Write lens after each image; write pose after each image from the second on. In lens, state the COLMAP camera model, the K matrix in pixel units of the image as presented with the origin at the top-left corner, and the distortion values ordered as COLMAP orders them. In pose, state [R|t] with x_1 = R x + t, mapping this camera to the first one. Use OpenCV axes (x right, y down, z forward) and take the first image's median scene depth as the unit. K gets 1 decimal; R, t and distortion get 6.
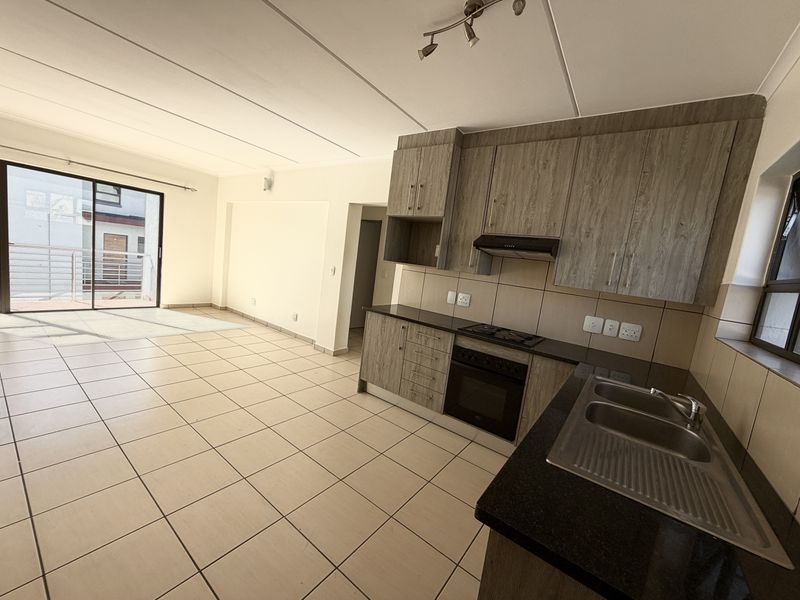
lens RADIAL K [[319.8, 0, 396.4], [0, 319.8, 299.5], [0, 0, 1]] dist [-0.002797, -0.000303]
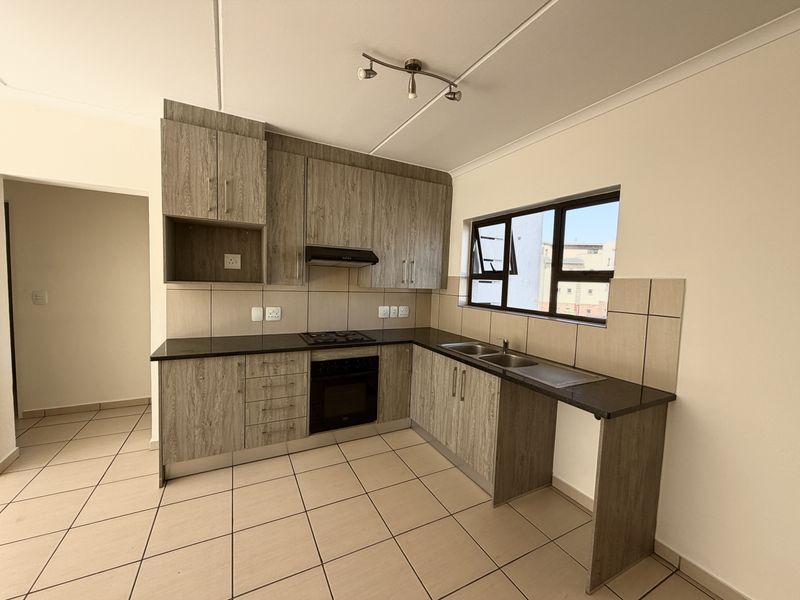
lens RADIAL K [[319.8, 0, 397.7], [0, 319.8, 299.3], [0, 0, 1]] dist [-0.002797, -0.000303]
pose [[0.431615, -0.167185, 0.886430, -0.533457], [0.129221, 0.983999, 0.122667, -0.128994], [-0.892755, 0.061600, 0.446312, 0.328196]]
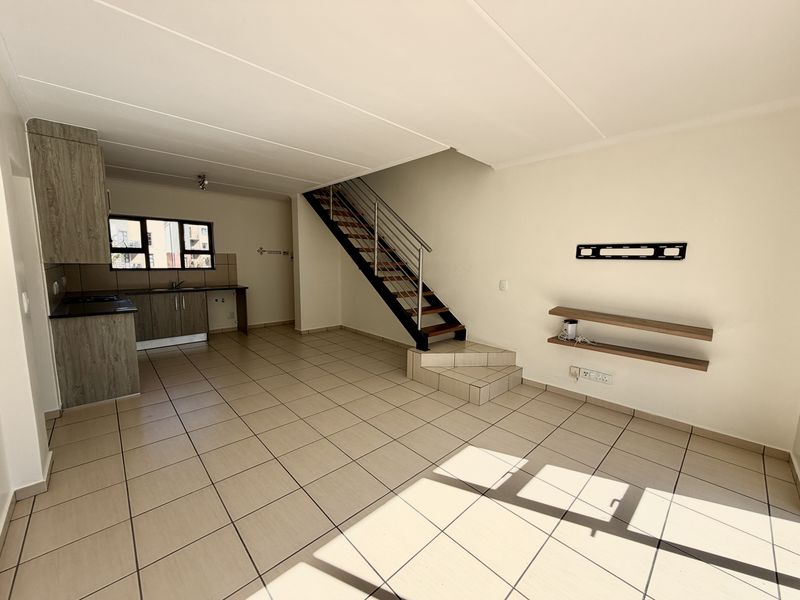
lens RADIAL K [[319.8, 0, 400.4], [0, 319.8, 299.5], [0, 0, 1]] dist [-0.002797, -0.000303]
pose [[-0.975794, -0.158603, 0.150571, -1.239408], [-0.114601, 0.957242, 0.265619, -0.425873], [-0.186261, 0.241934, -0.952247, 2.023544]]
